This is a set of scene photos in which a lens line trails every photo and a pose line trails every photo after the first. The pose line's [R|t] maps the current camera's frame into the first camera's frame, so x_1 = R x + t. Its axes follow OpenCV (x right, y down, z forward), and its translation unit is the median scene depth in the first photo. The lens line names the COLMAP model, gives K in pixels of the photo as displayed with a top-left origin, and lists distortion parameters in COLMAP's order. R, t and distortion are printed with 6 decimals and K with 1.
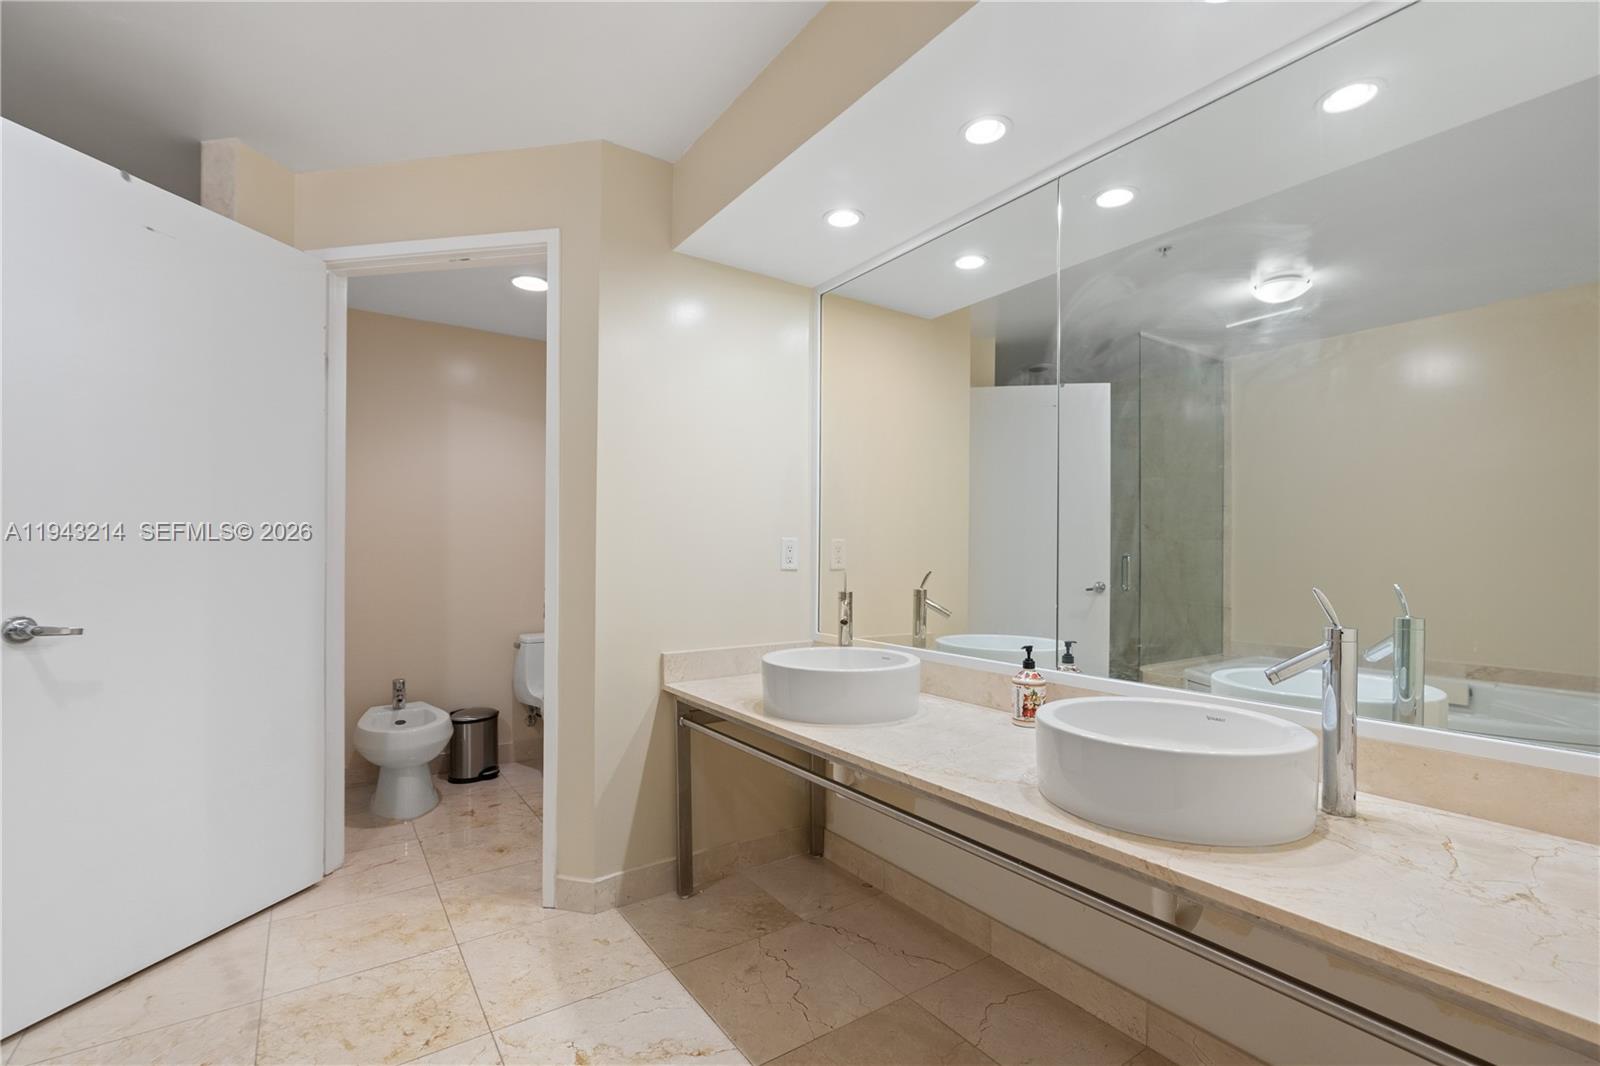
lens RADIAL K [[709.7, 0, 794.5], [0, 709.7, 551.9], [0, 0, 1]] dist [-0.009684, 0.003192]
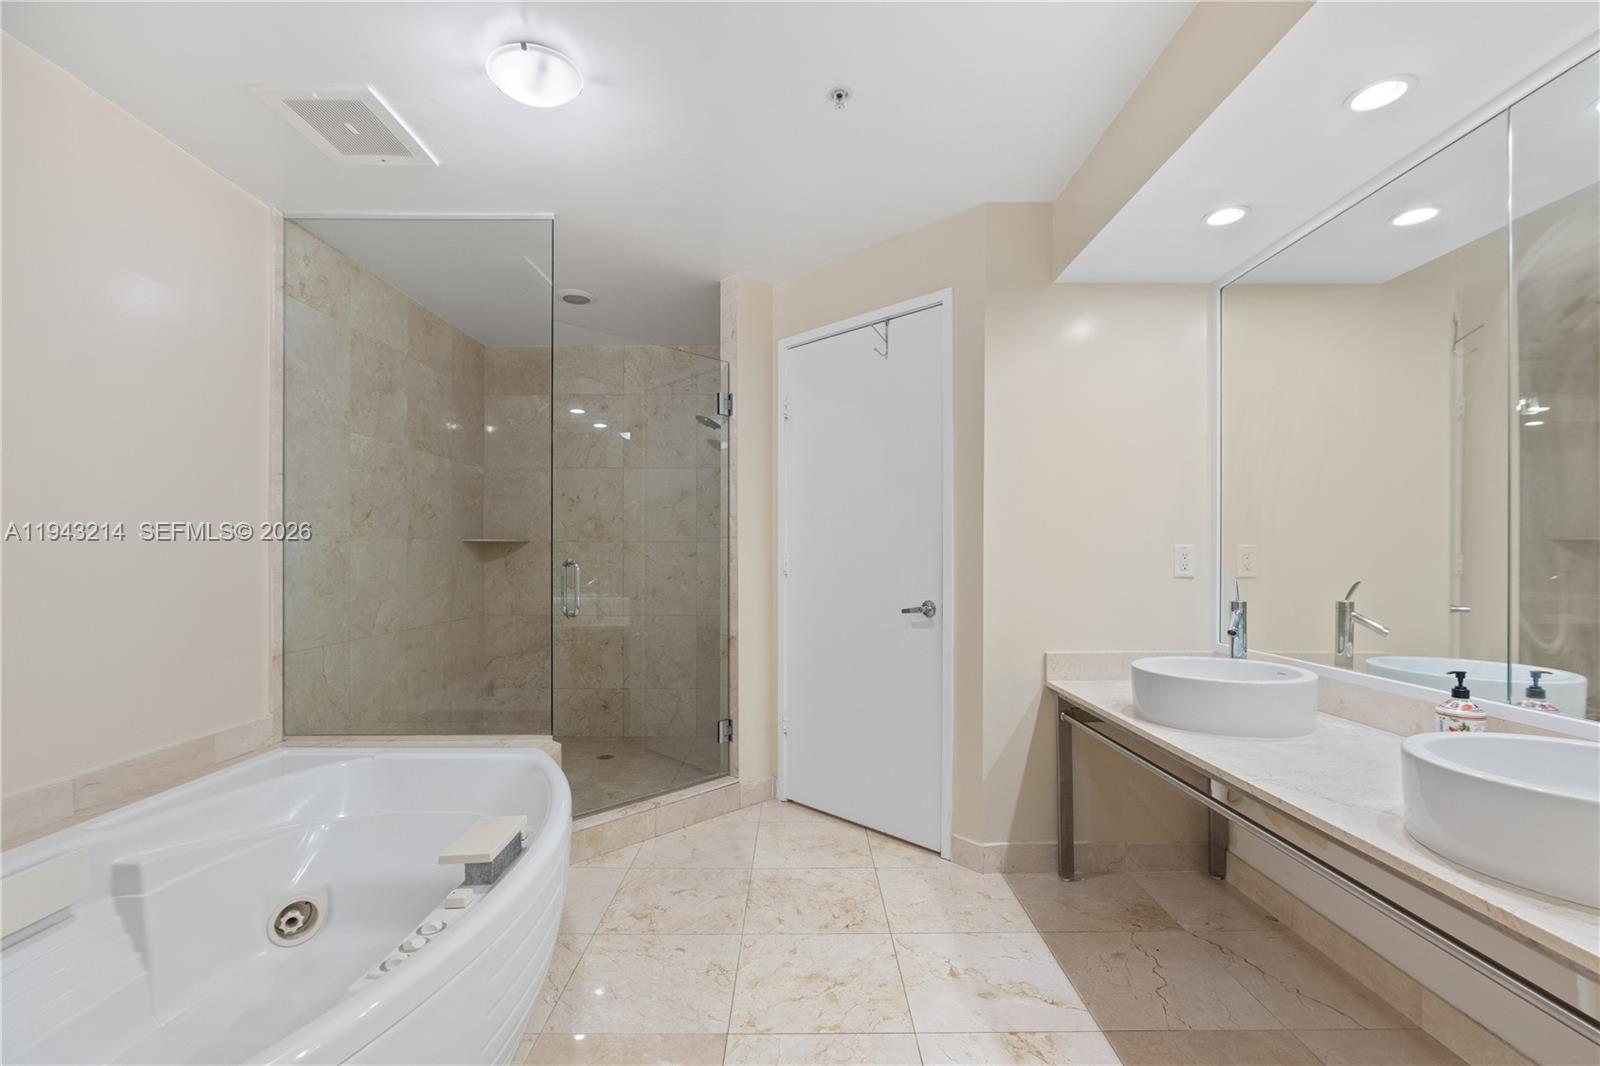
lens RADIAL K [[709.7, 0, 801.5], [0, 709.7, 545.8], [0, 0, 1]] dist [-0.009684, 0.003192]
pose [[0.825358, -0.012938, -0.564461, 0.144177], [0.006440, 0.999888, -0.013502, -0.011225], [0.564573, 0.007509, 0.825349, -0.137068]]
